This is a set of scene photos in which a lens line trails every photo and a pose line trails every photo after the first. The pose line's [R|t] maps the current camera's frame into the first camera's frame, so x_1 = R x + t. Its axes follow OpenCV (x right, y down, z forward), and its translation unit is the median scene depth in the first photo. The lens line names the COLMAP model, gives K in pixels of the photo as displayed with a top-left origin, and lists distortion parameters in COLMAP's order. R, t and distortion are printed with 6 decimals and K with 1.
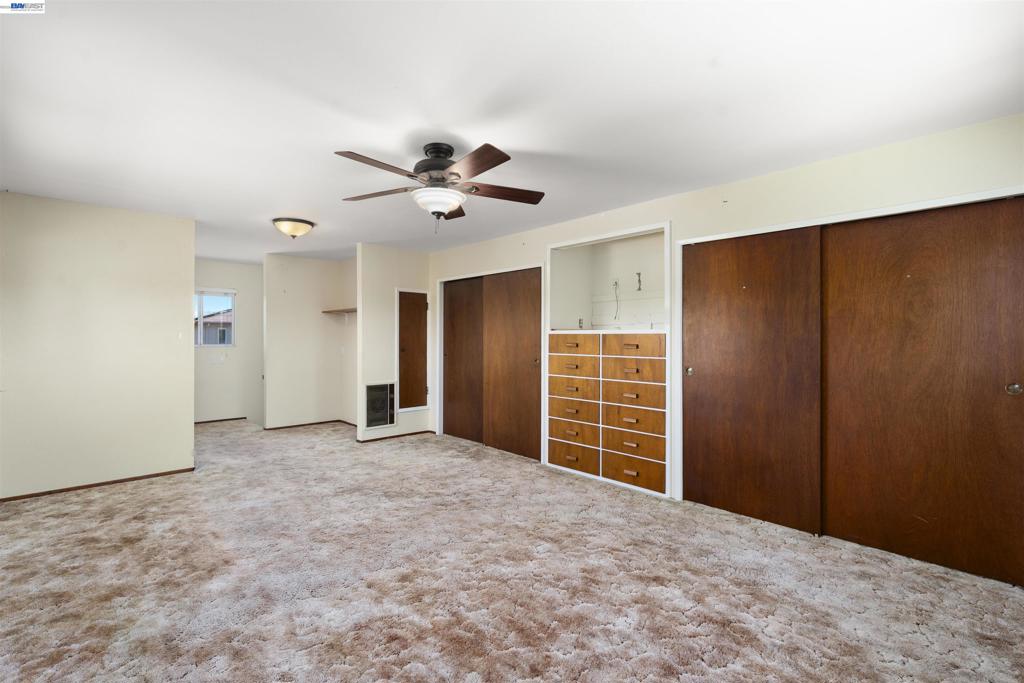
lens RADIAL K [[459.9, 0, 503.9], [0, 459.9, 337.9], [0, 0, 1]] dist [-0.000325, -0.000016]
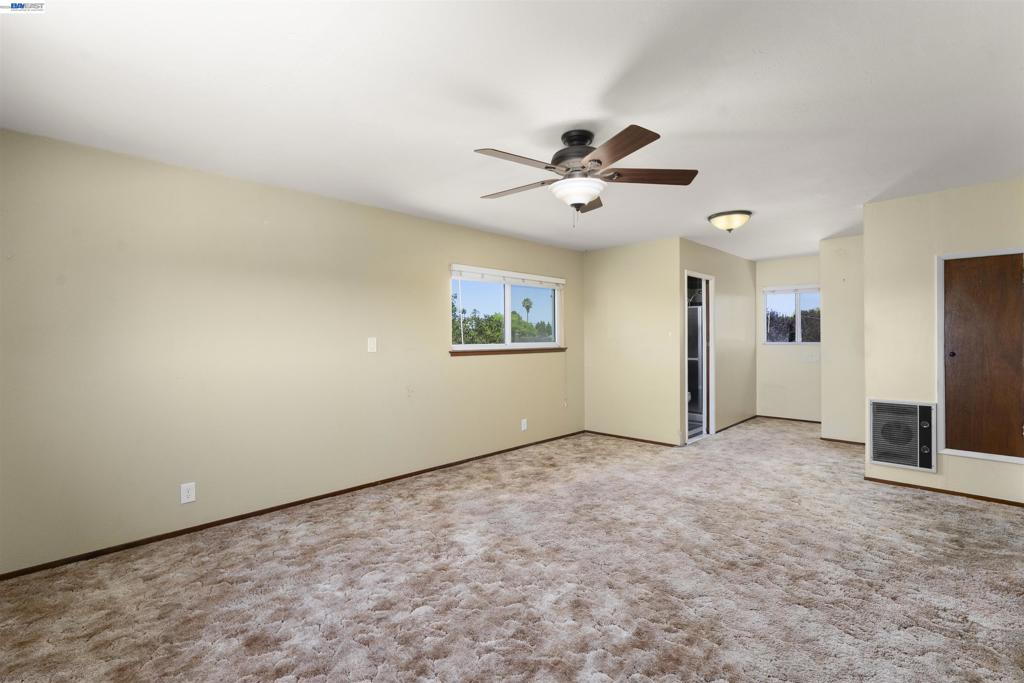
lens RADIAL K [[459.9, 0, 503.9], [0, 459.9, 337.9], [0, 0, 1]] dist [-0.000325, -0.000016]
pose [[0.045071, 0.000315, -0.998984, 0.642867], [0.002864, 0.999996, 0.000444, 0.003535], [0.998980, -0.002881, 0.045070, 0.652500]]
